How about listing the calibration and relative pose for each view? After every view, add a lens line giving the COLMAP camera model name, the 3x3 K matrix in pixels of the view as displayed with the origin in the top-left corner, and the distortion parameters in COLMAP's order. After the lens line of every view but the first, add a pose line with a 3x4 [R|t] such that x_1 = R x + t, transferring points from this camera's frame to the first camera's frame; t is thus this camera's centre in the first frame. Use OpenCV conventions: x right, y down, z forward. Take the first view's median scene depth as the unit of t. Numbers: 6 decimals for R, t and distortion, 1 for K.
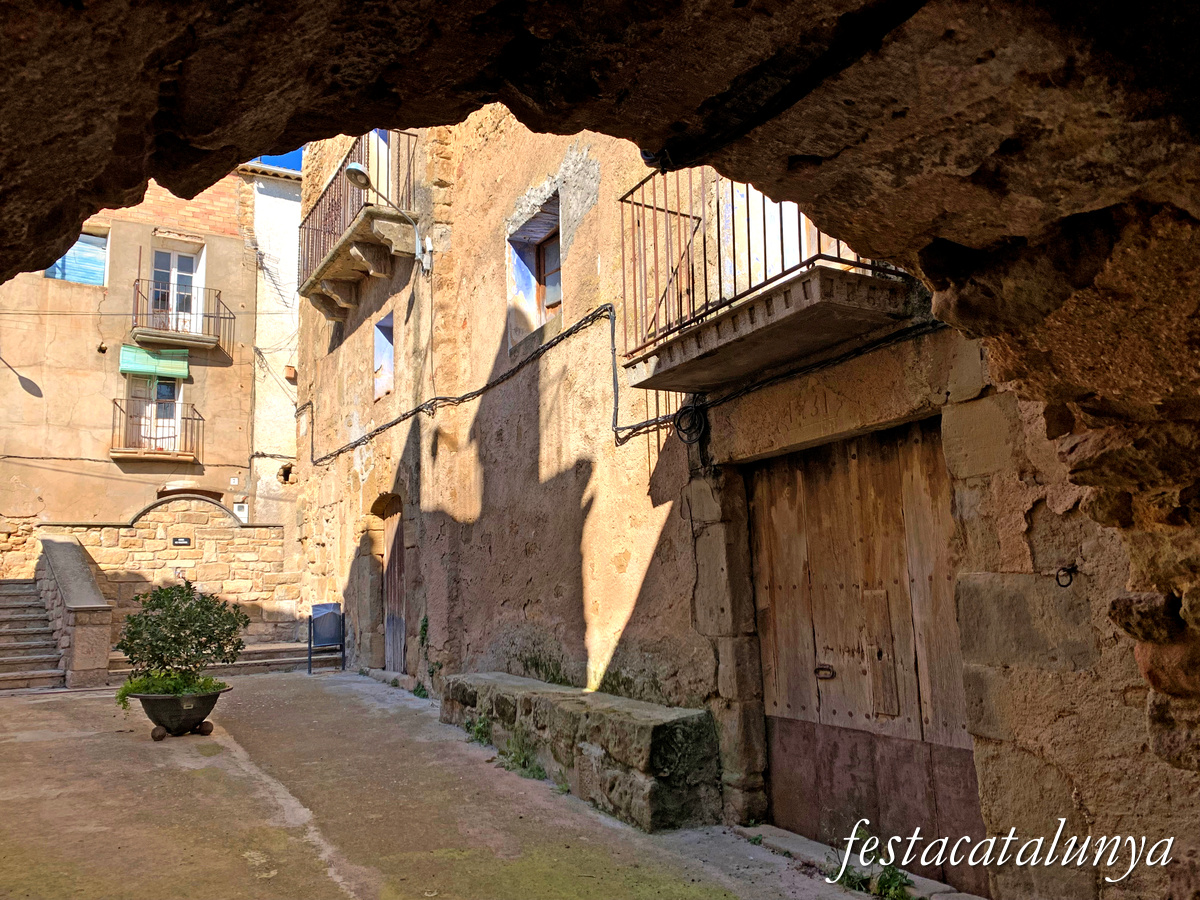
lens RADIAL K [[900.6, 0, 573.1], [0, 900.6, 447.6], [0, 0, 1]] dist [0.065201, -0.053253]
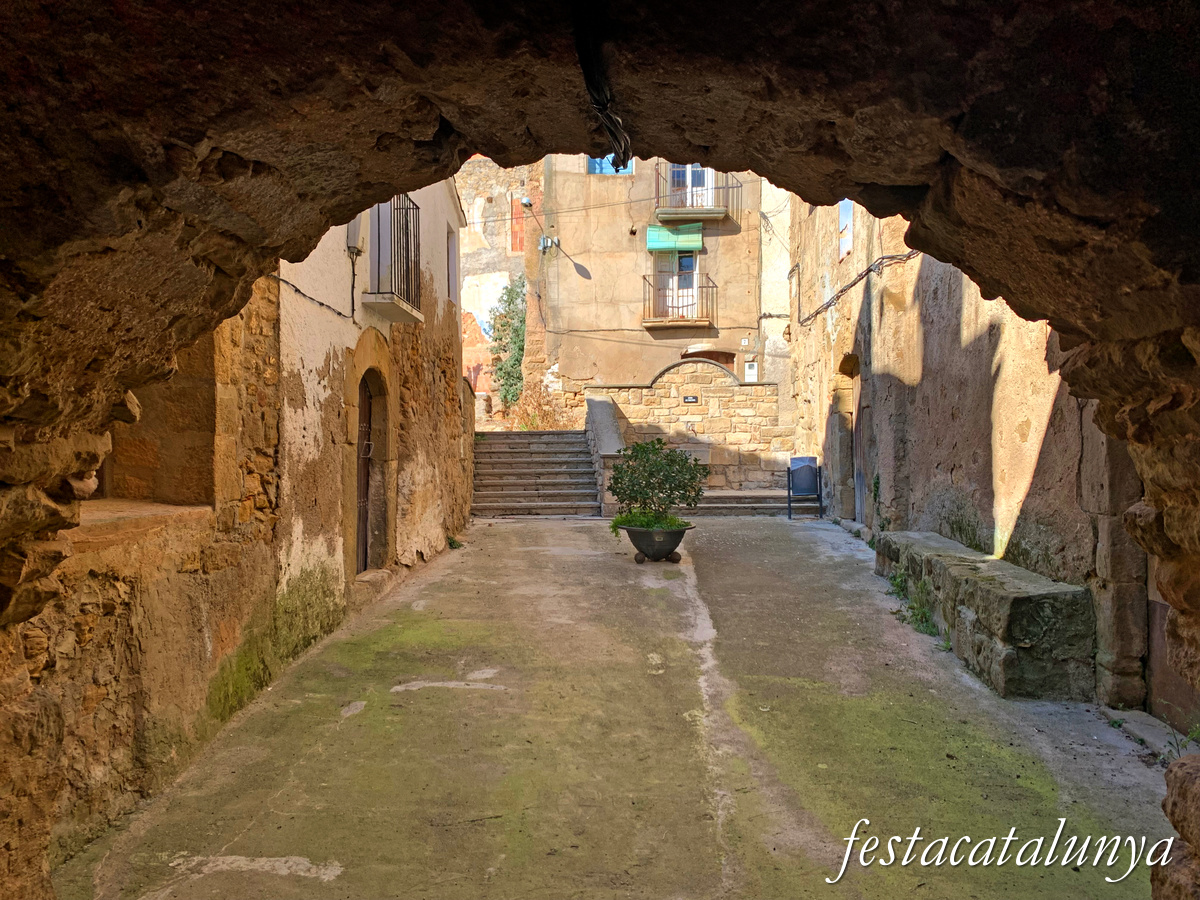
lens RADIAL K [[900.6, 0, 598.6], [0, 900.6, 449.7], [0, 0, 1]] dist [0.065201, -0.053253]
pose [[0.839745, 0.022225, -0.542525, 0.139373], [0.070504, 0.986240, 0.149531, -0.019277], [0.538383, -0.163818, 0.826624, -0.024136]]
